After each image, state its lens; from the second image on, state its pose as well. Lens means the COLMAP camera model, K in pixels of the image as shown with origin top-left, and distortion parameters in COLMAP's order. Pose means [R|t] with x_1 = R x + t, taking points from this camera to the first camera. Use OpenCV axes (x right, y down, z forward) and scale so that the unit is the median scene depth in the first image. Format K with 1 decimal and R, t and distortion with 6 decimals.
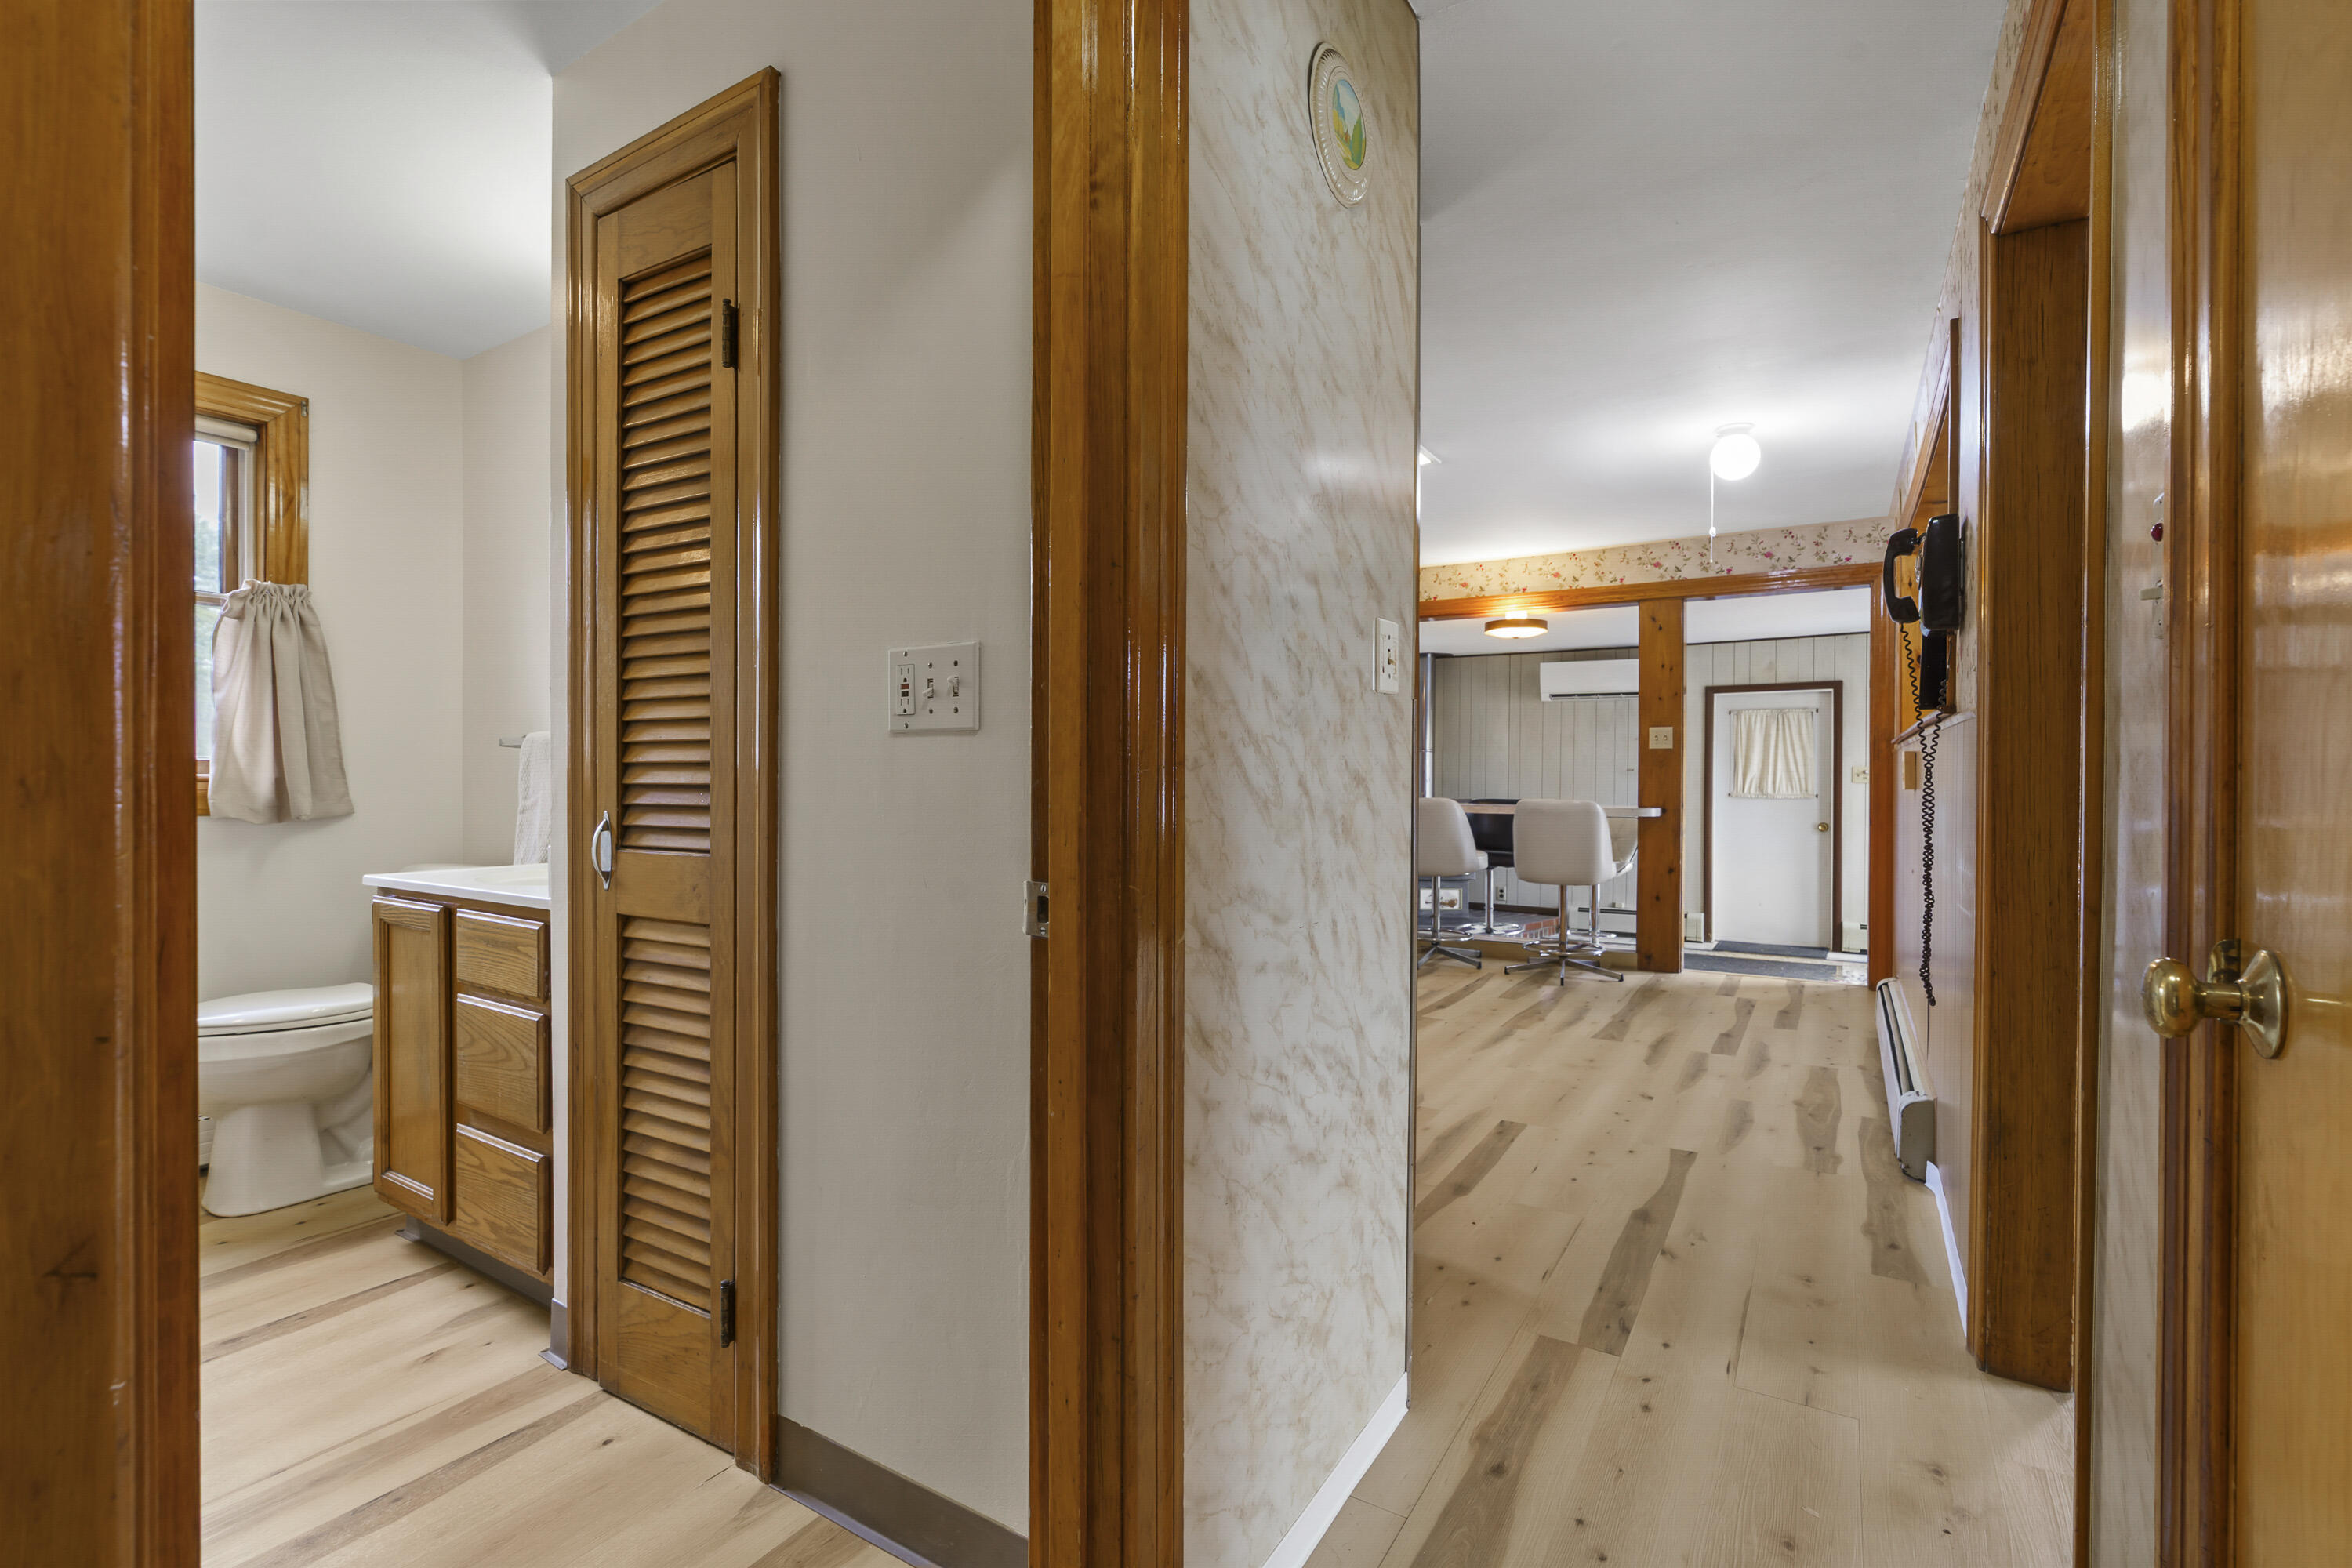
lens RADIAL K [[1084.6, 0, 1168.7], [0, 1084.6, 783.9], [0, 0, 1]] dist [-0.004979, -0.000803]
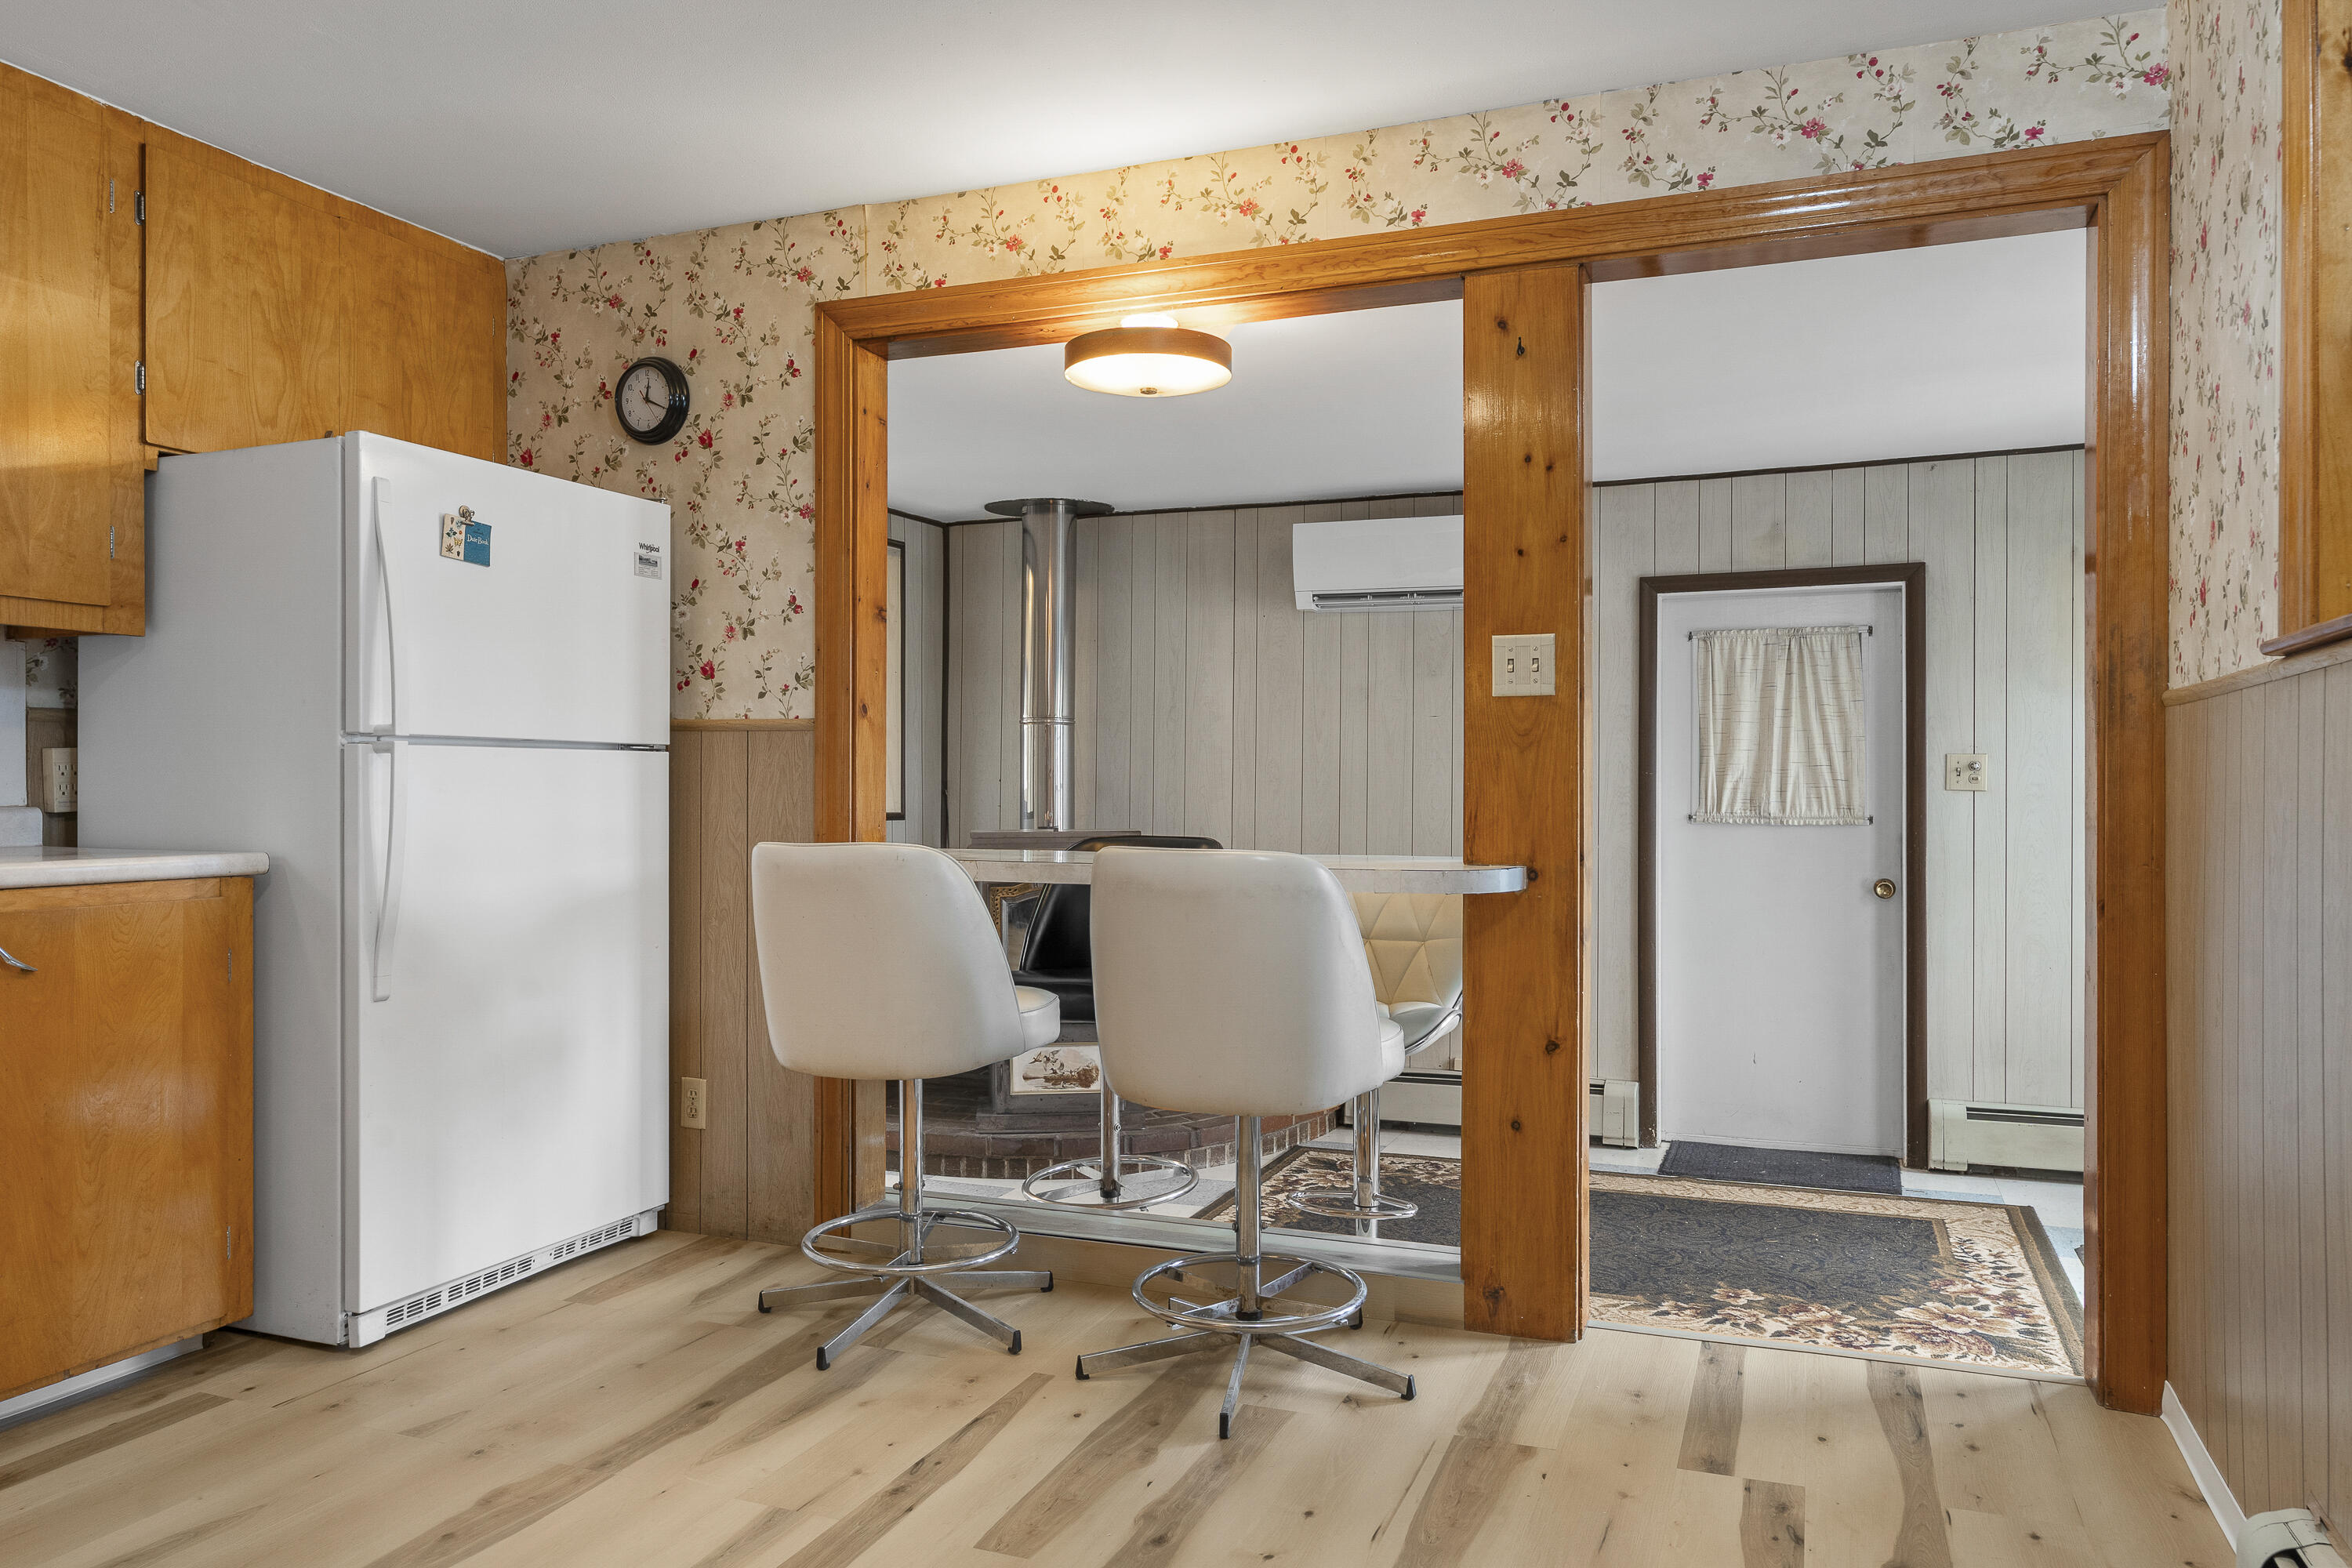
lens RADIAL K [[1639.3, 0, 1176.2], [0, 1639.3, 788.3], [0, 0, 1]] dist [0.002113, -0.001842]
pose [[0.982817, -0.003447, 0.184552, 0.239146], [0.003976, 0.999989, -0.002498, -0.001862], [-0.184542, 0.003189, 0.982820, 0.486387]]
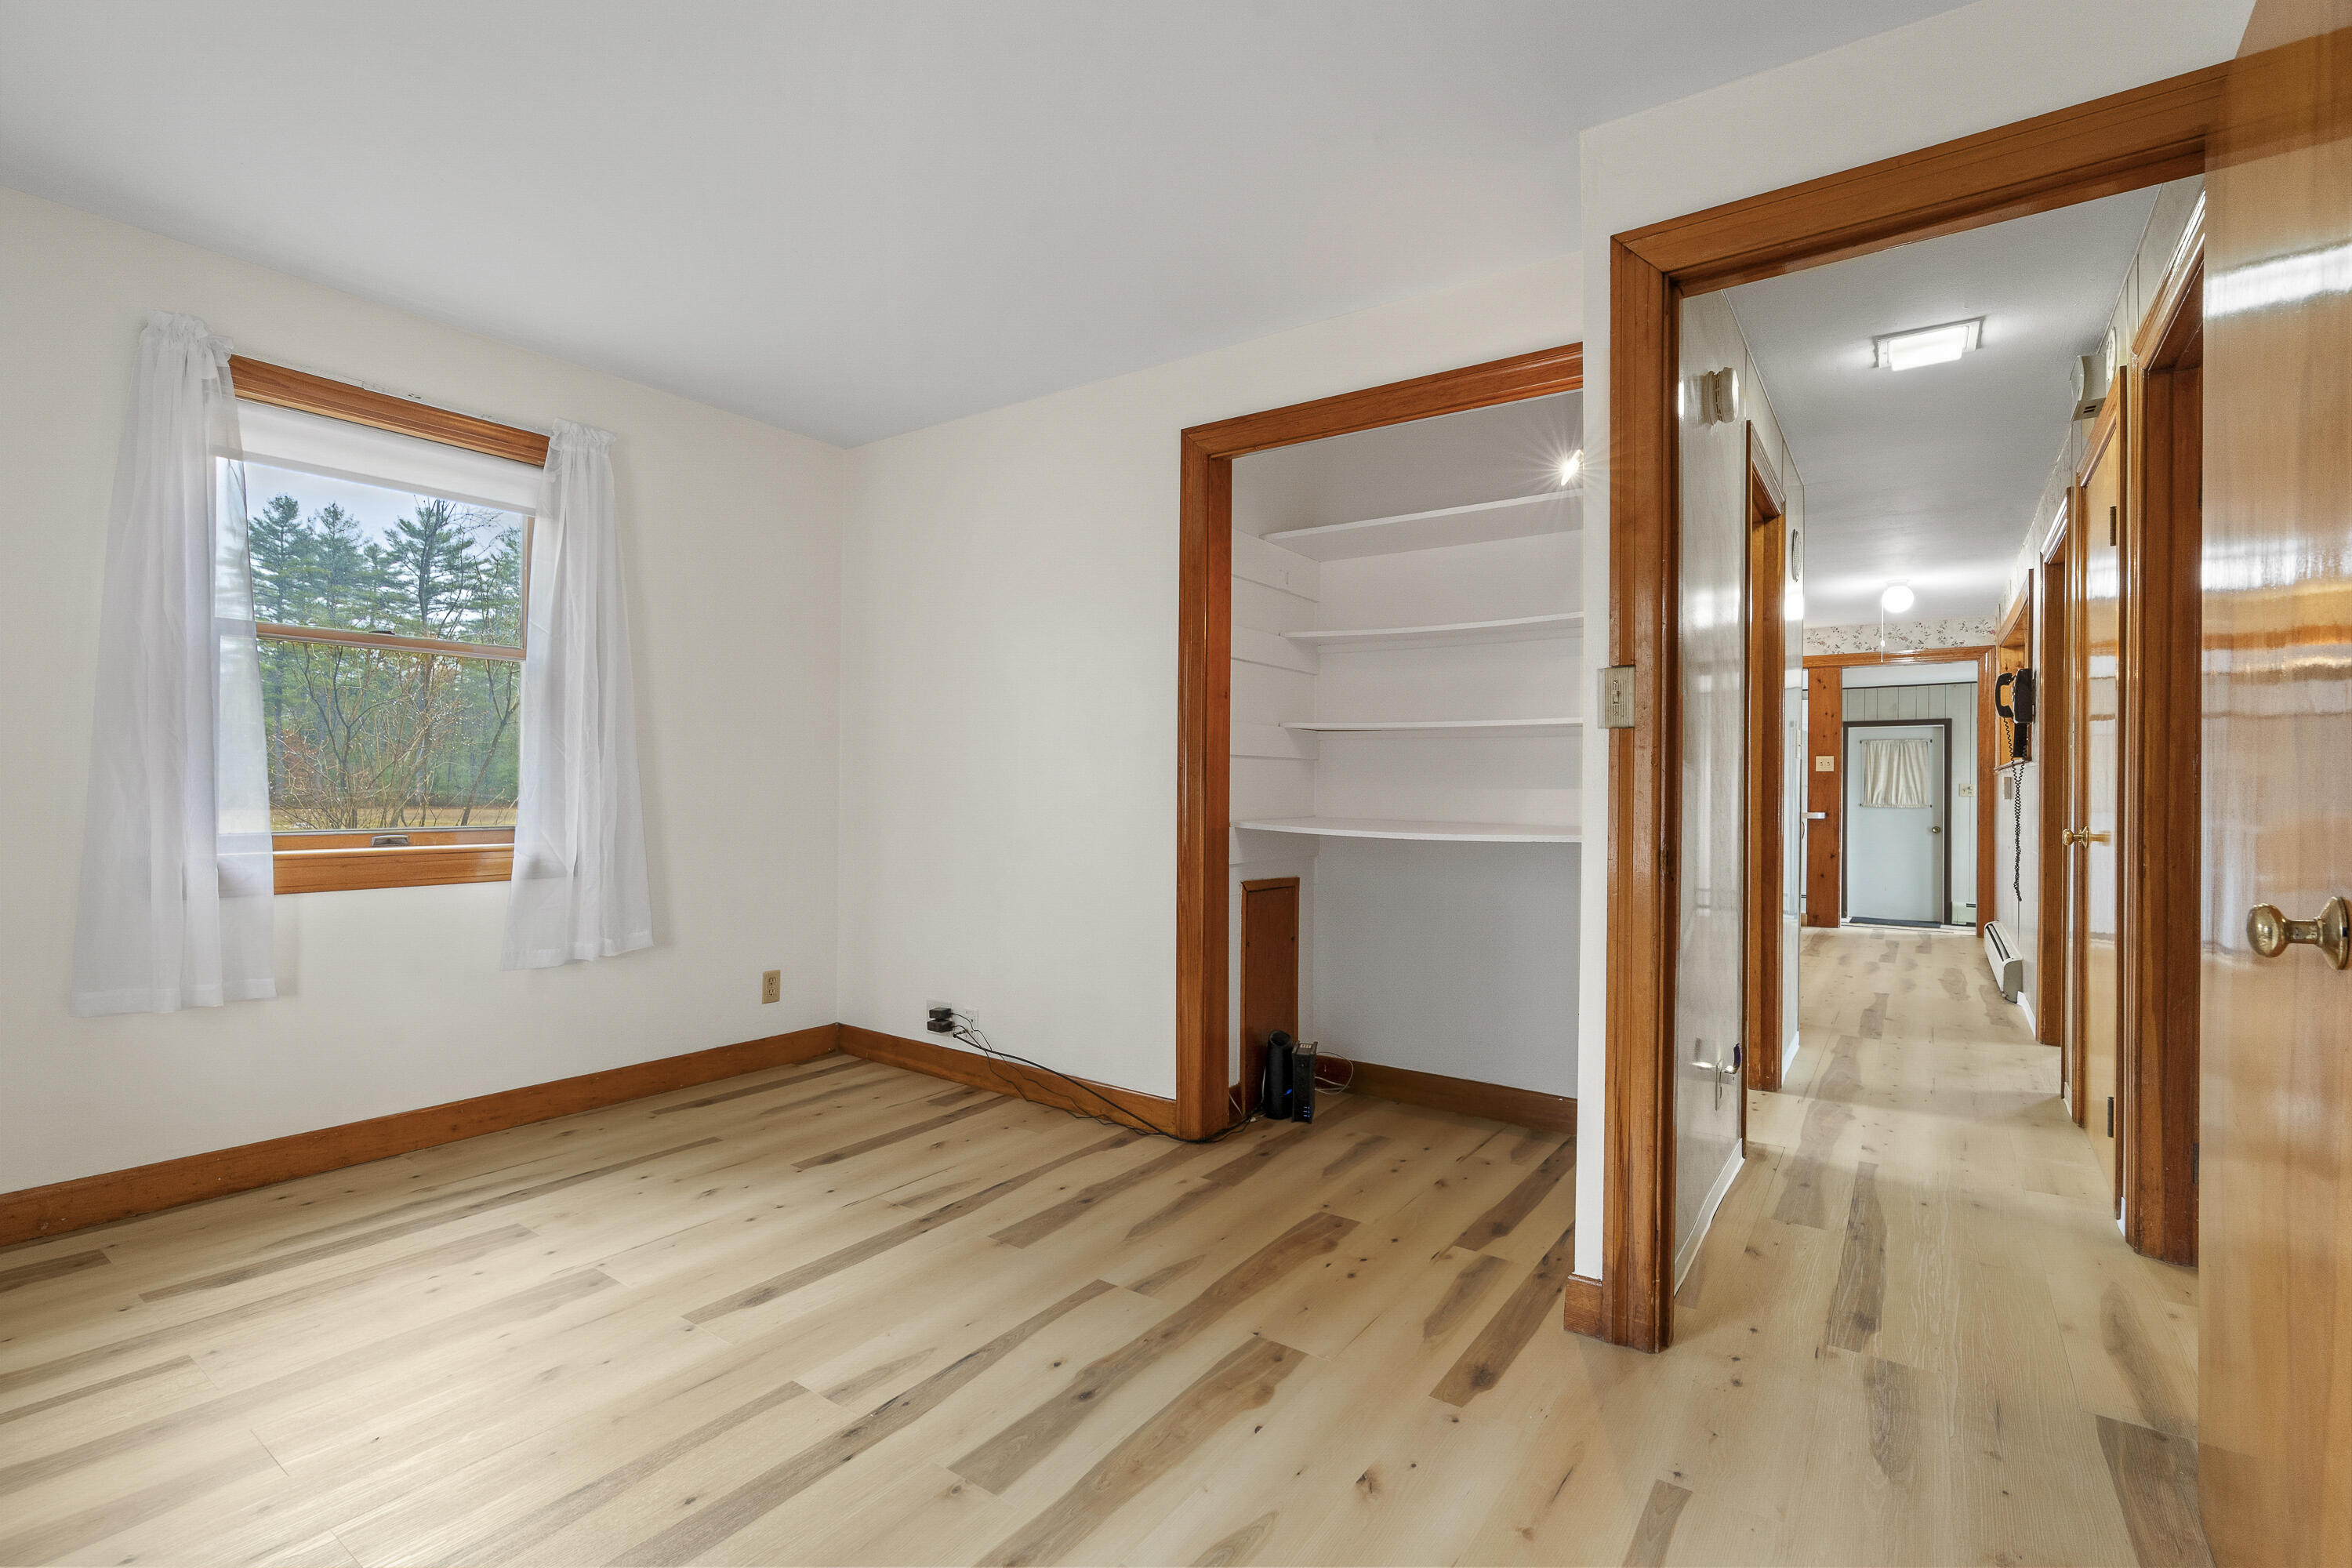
lens RADIAL K [[1084.6, 0, 1166.6], [0, 1084.6, 785.1], [0, 0, 1]] dist [-0.004979, -0.000803]
pose [[0.998359, 0.004683, -0.057074, -0.322832], [-0.005266, 0.999935, -0.010074, 0.004647], [0.057023, 0.010358, 0.998319, -0.464133]]
